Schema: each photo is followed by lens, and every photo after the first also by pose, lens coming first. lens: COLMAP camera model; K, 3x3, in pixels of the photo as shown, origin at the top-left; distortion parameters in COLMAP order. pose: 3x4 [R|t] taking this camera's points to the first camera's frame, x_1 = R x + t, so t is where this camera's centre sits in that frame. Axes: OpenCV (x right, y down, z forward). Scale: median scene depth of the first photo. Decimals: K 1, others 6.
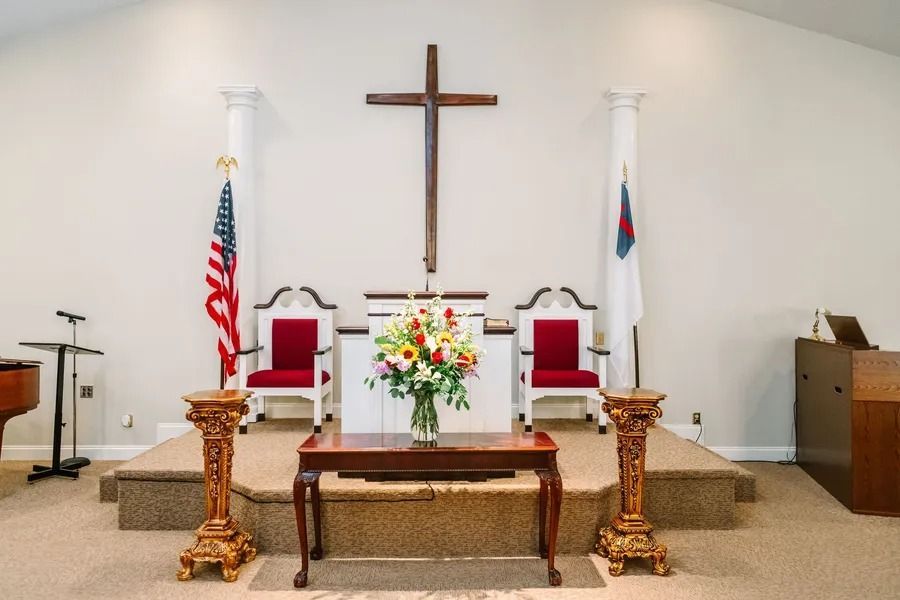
lens RADIAL K [[605.0, 0, 450.0], [0, 605.0, 300.0], [0, 0, 1]] dist [0.014413, -0.001886]
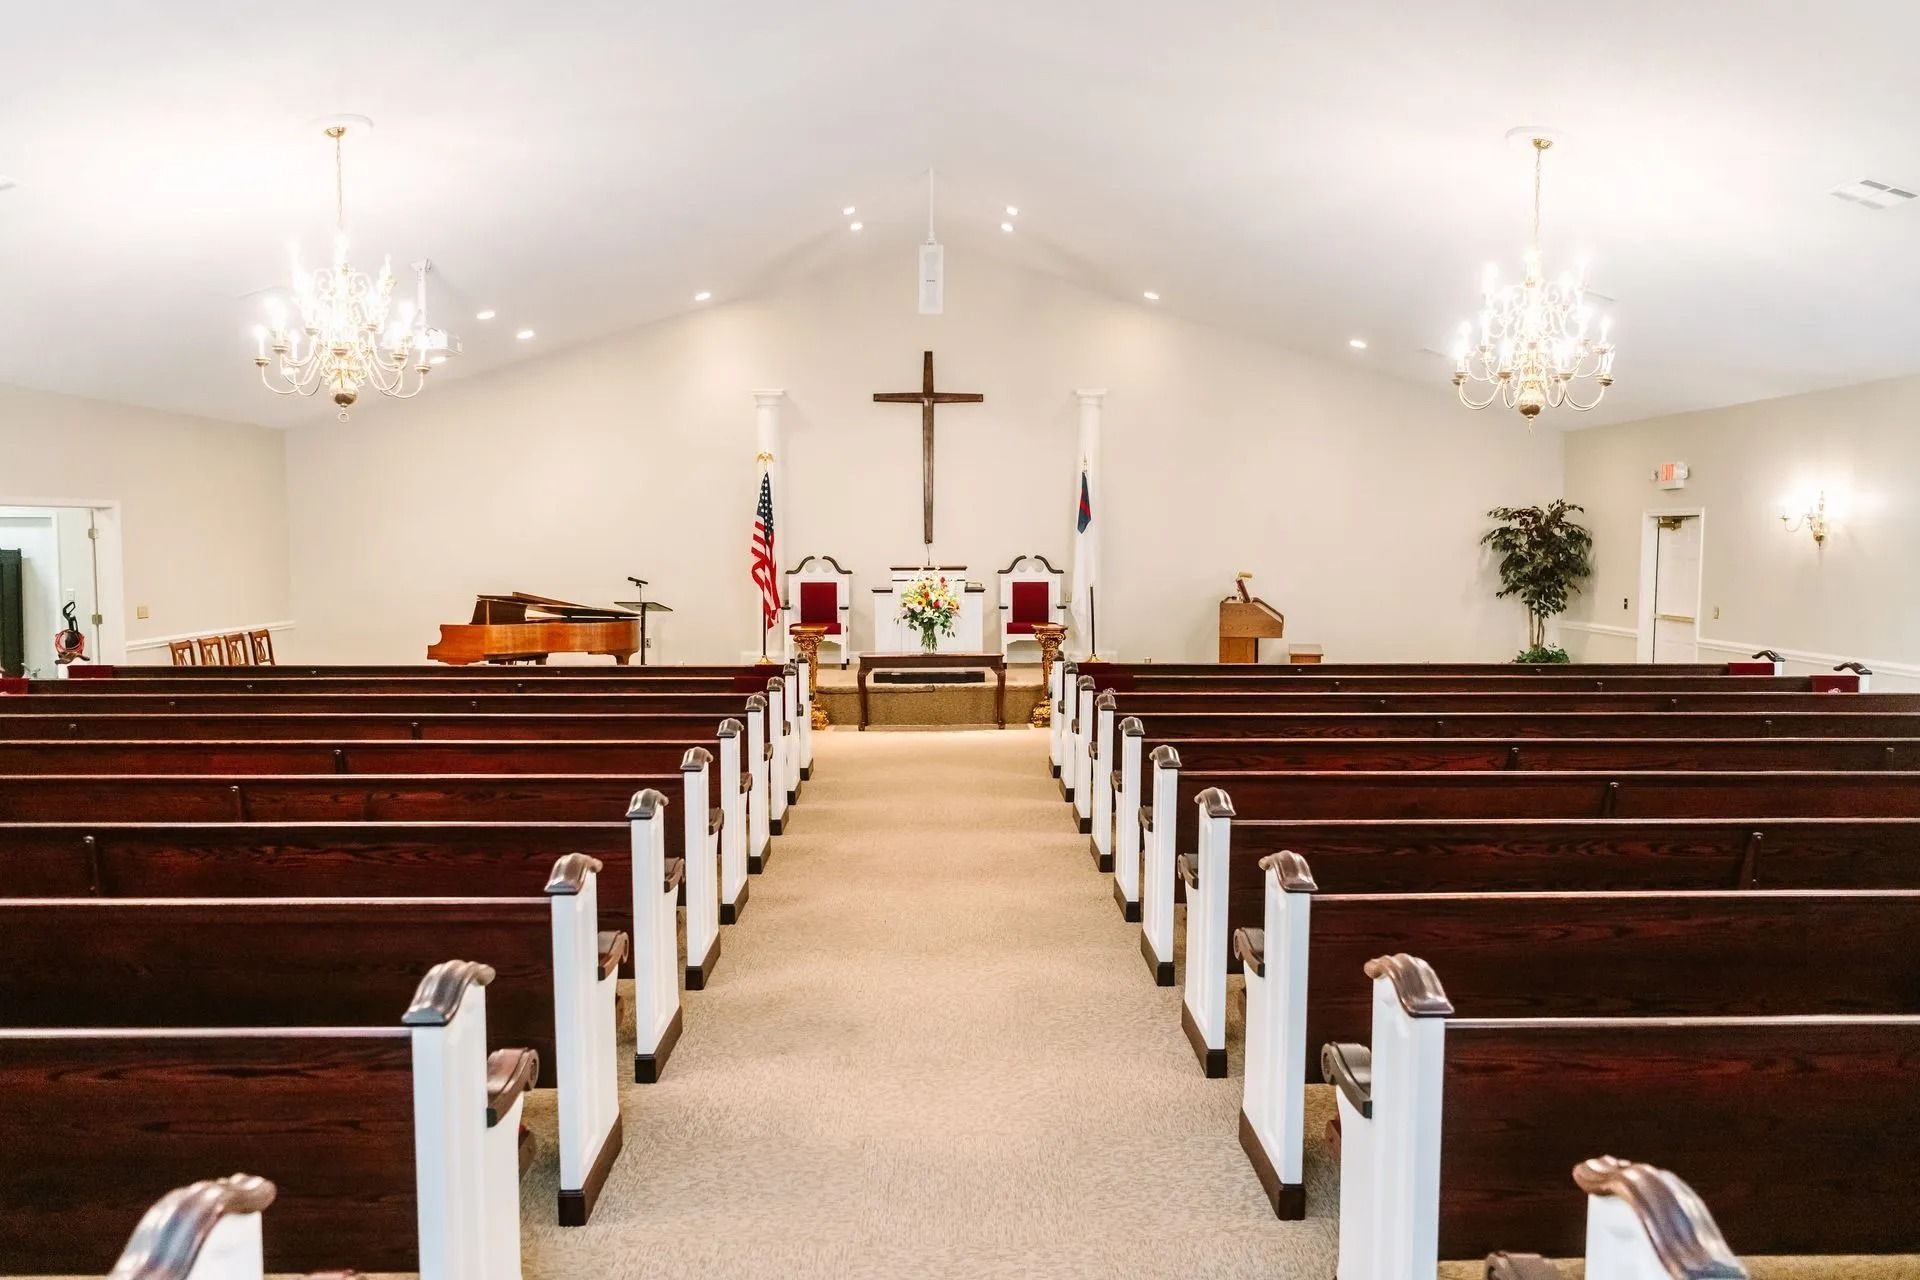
lens RADIAL K [[1290.7, 0, 960.0], [0, 1290.7, 640.0], [0, 0, 1]] dist [0.014413, -0.001886]
pose [[0.999960, -0.004908, 0.007497, 0.012219], [0.004273, 0.996586, 0.082456, -0.070222], [-0.007877, -0.082421, 0.996567, -1.707420]]
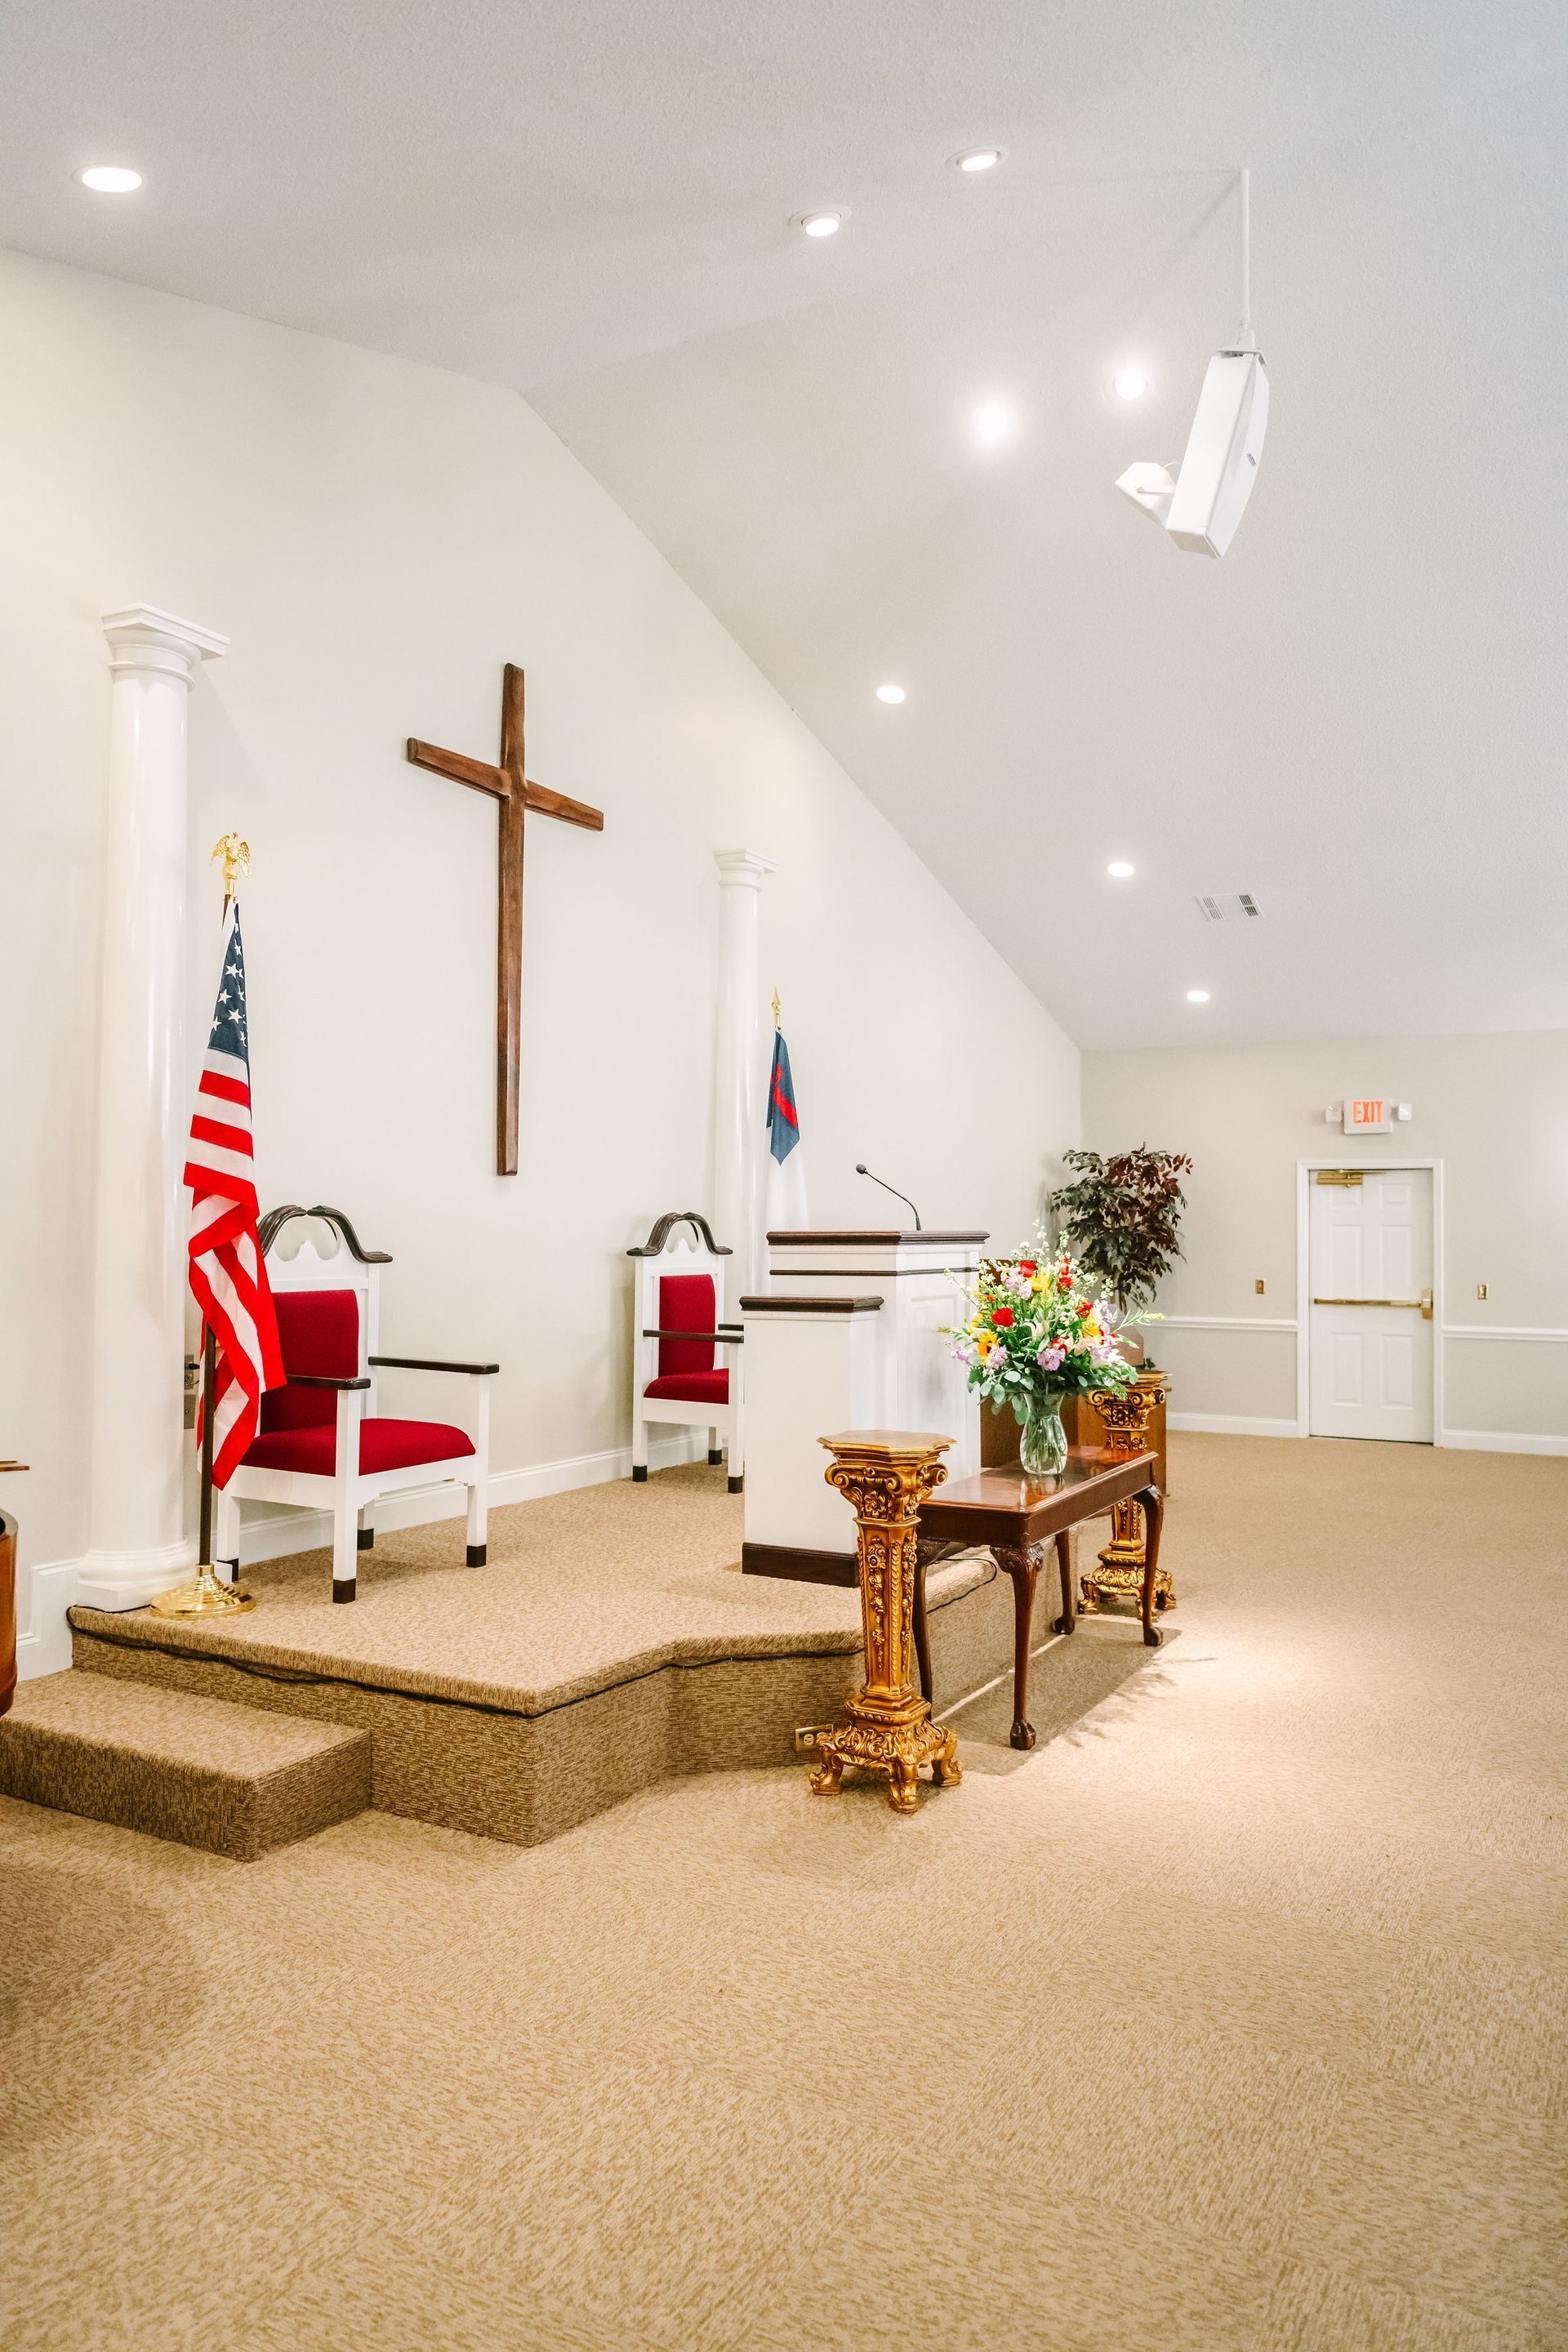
lens RADIAL K [[1581.1, 0, 784.0], [0, 1581.1, 1176.0], [0, 0, 1]] dist [0.014413, -0.001886]
pose [[0.498125, 0.028490, 0.866637, -1.008353], [-0.008016, 0.999569, -0.028252, -0.015429], [-0.867068, 0.007126, 0.498138, 0.266916]]
